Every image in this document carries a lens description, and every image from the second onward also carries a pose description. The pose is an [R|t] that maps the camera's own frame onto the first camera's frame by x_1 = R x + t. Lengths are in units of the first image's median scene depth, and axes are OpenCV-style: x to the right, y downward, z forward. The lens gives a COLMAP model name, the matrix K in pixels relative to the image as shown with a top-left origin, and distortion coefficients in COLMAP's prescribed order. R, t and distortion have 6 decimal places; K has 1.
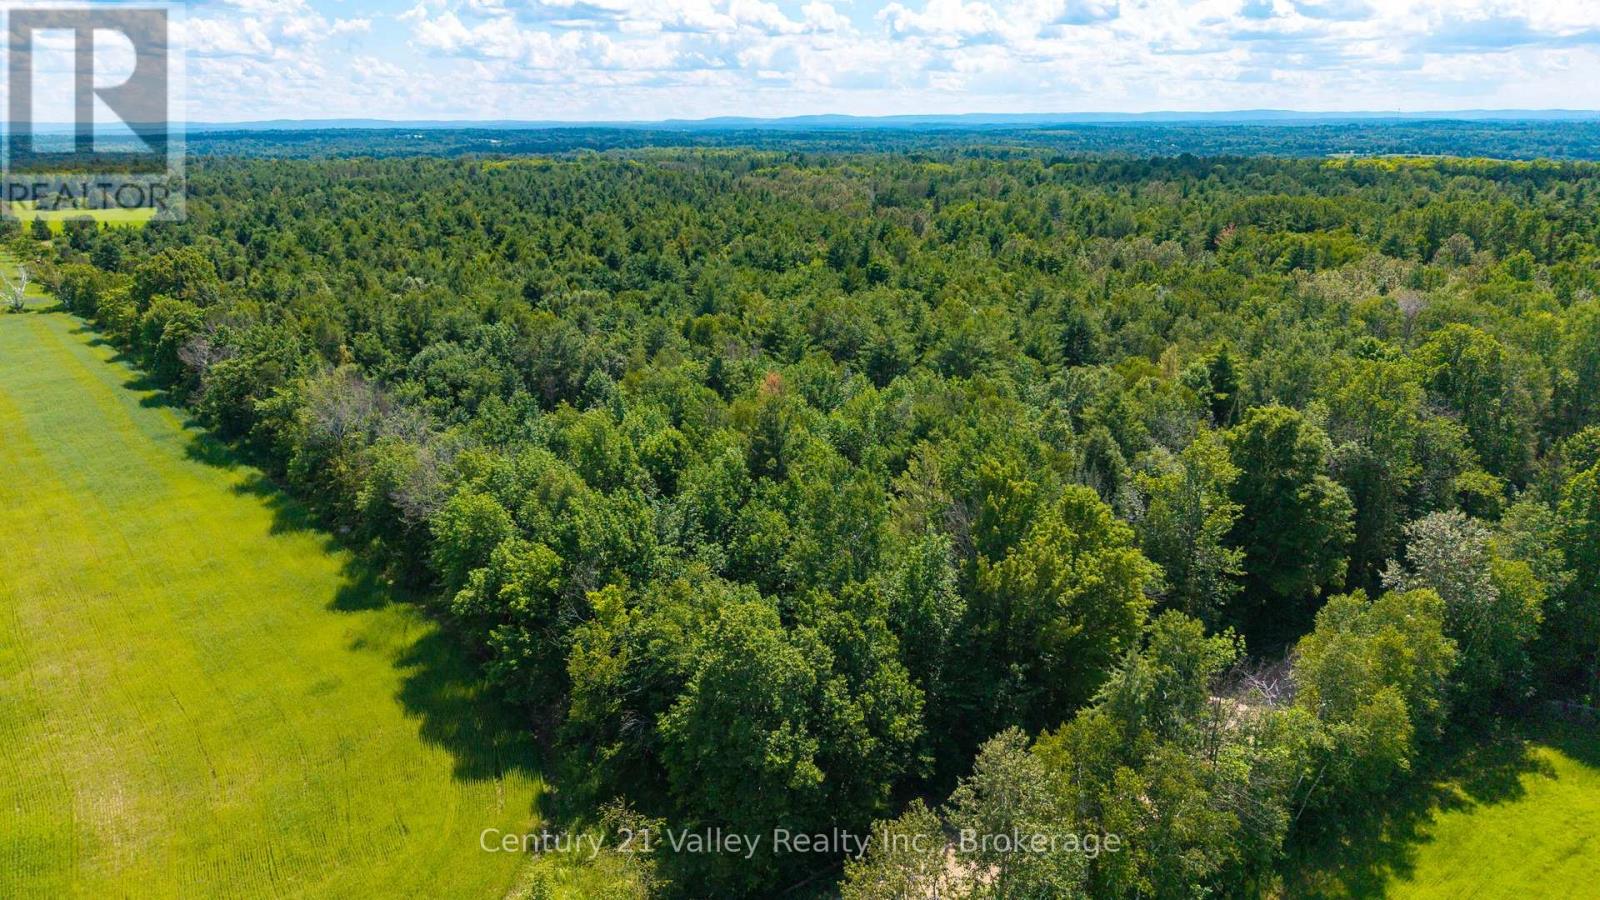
lens RADIAL K [[1075.7, 0, 802.3], [0, 1075.7, 447.7], [0, 0, 1]] dist [0.001925, 0.002102]
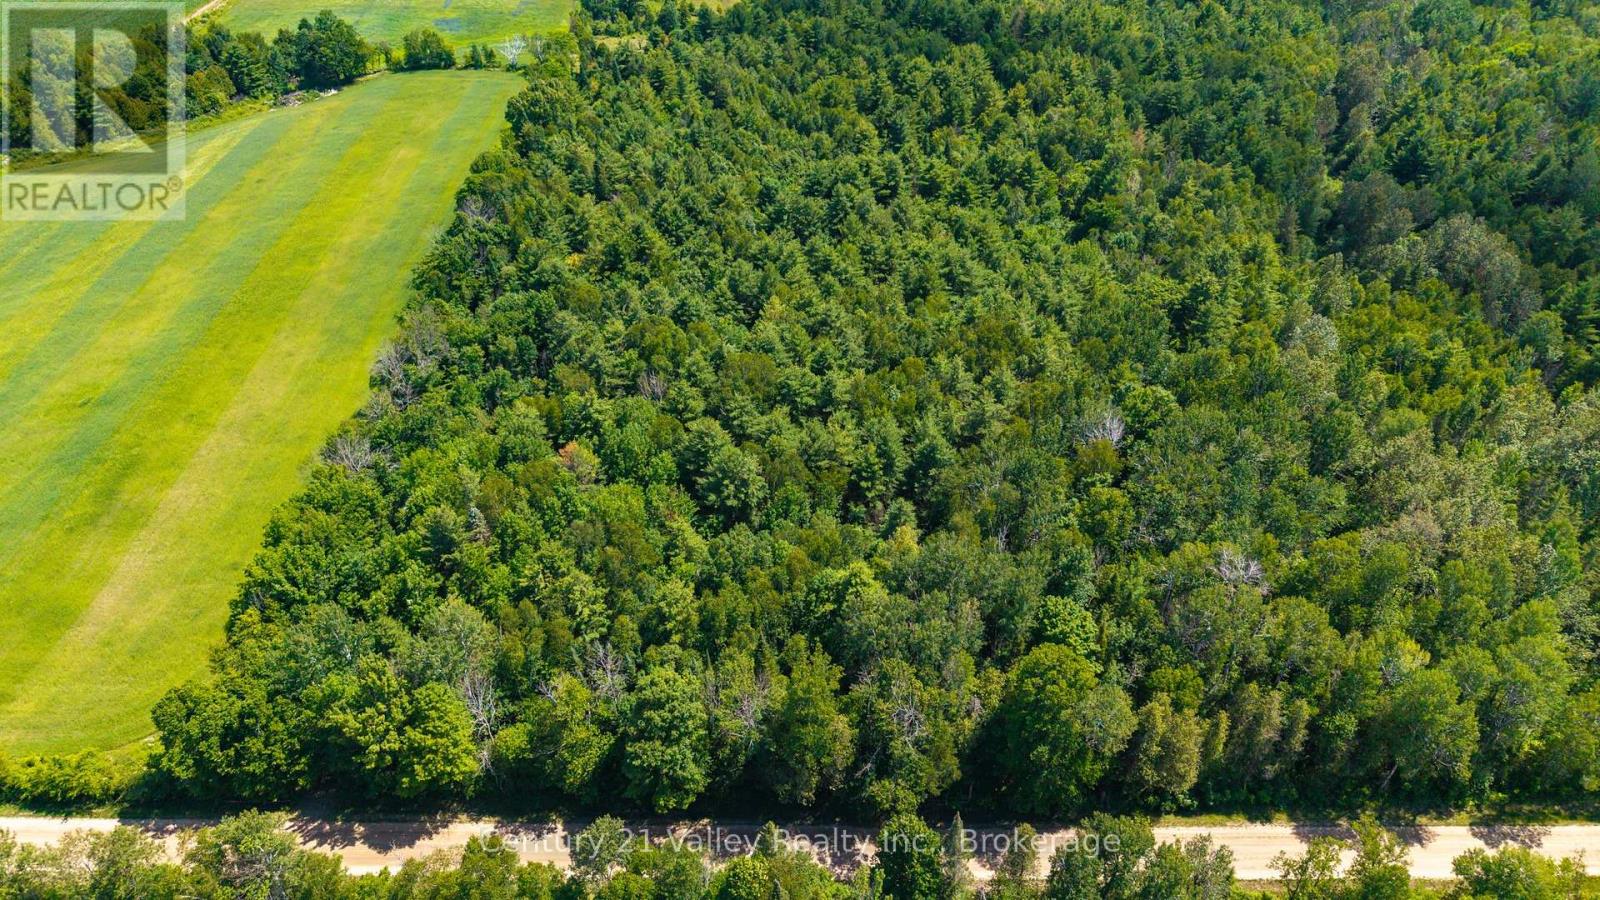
lens RADIAL K [[1075.7, 0, 802.3], [0, 1075.7, 447.7], [0, 0, 1]] dist [0.001925, 0.002102]
pose [[0.781400, 0.385439, -0.490766, 1.019394], [-0.185930, 0.894528, 0.406510, -0.788625], [0.595688, -0.226399, 0.770649, 0.142371]]
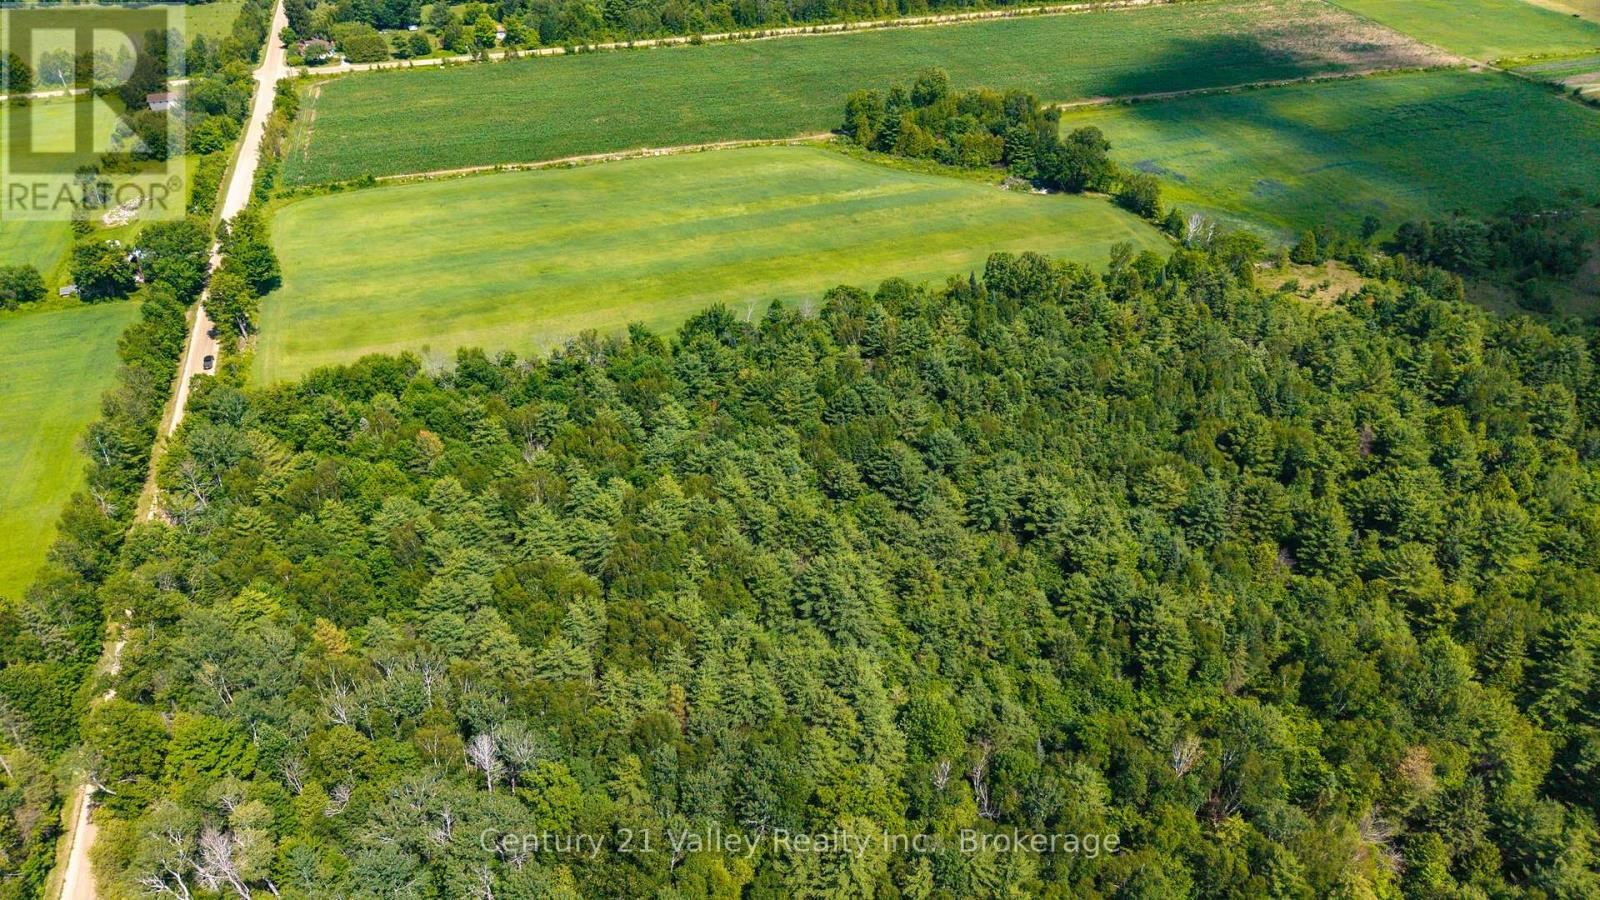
lens RADIAL K [[1075.7, 0, 802.3], [0, 1075.7, 447.7], [0, 0, 1]] dist [0.001925, 0.002102]
pose [[-0.369805, 0.550631, -0.748365, 1.313064], [-0.265875, 0.709066, 0.653098, -1.660802], [0.890256, 0.440490, -0.115817, 2.092529]]
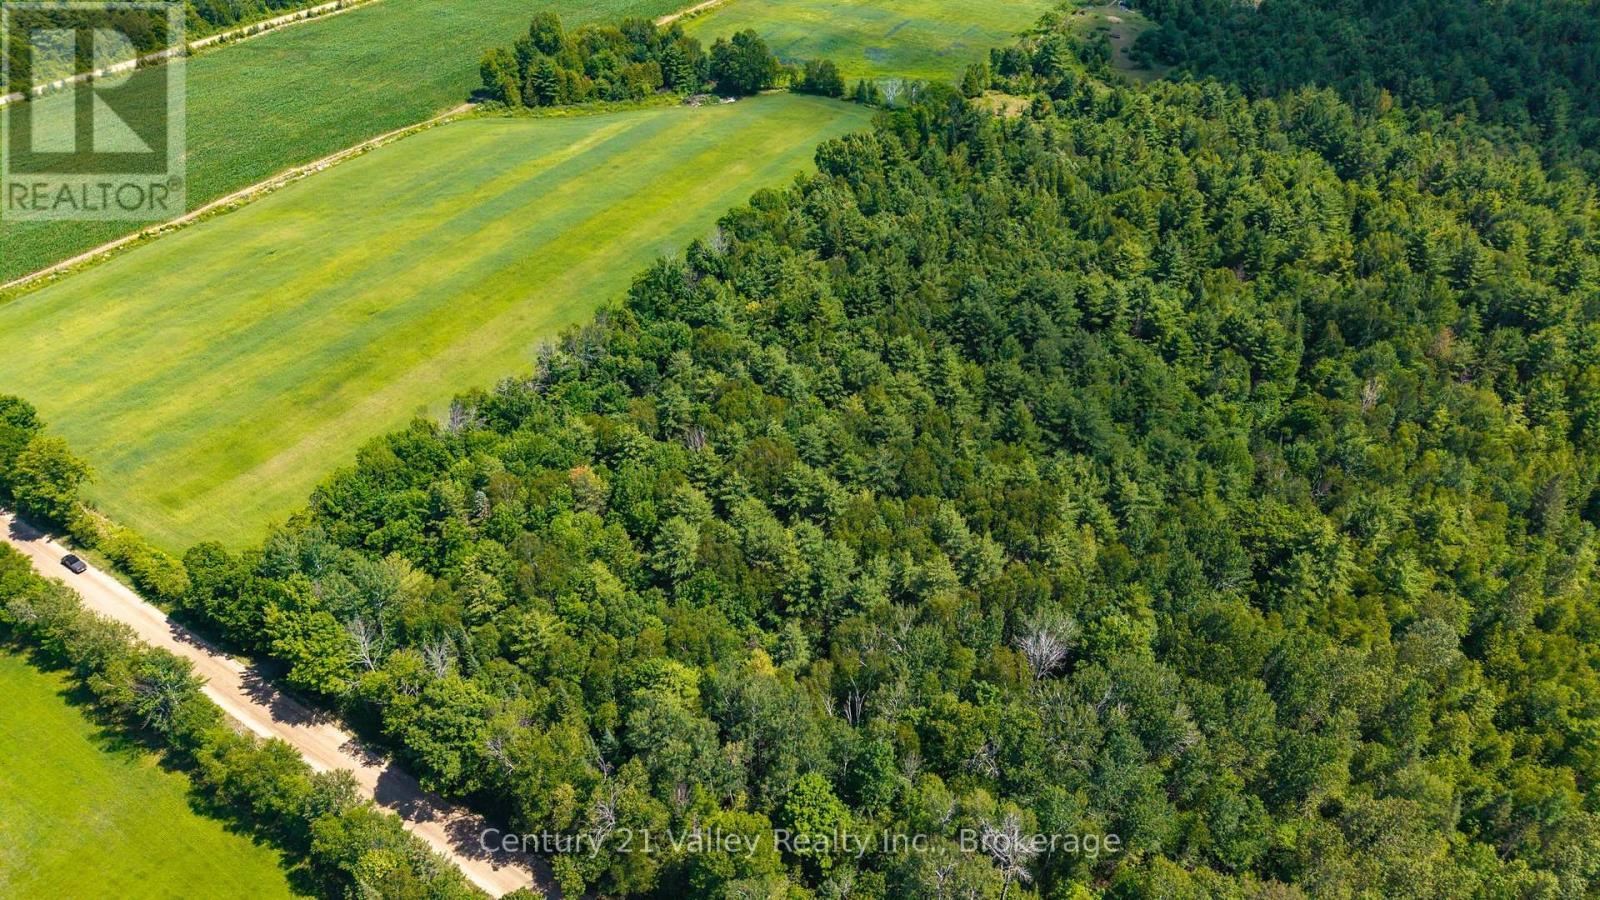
lens RADIAL K [[1073.0, 0, 802.7], [0, 1073.0, 451.5], [0, 0, 1]] dist [0.009234, -0.007191]
pose [[0.327759, 0.582116, -0.744120, 1.432467], [-0.275455, 0.812287, 0.514115, -1.144591], [0.903714, 0.036466, 0.426581, 0.726442]]
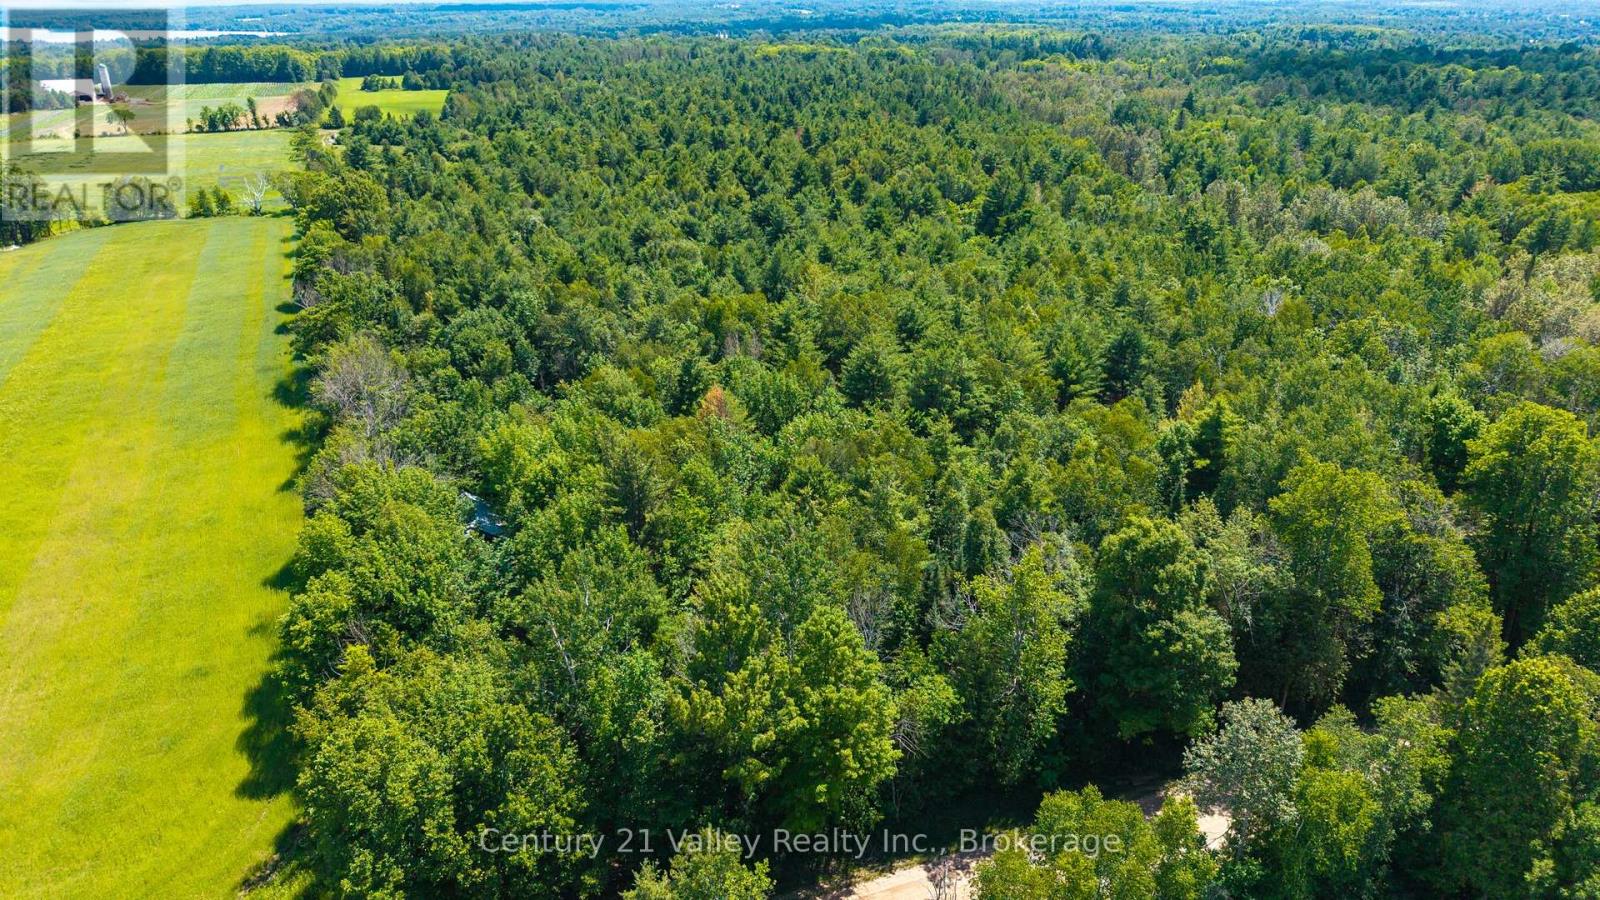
lens RADIAL K [[1075.7, 0, 802.3], [0, 1075.7, 447.7], [0, 0, 1]] dist [0.001925, 0.002102]
pose [[0.960655, 0.108969, -0.255477, 0.349742], [-0.080204, 0.989474, 0.120454, -0.161820], [0.265913, -0.095224, 0.959282, 0.098276]]
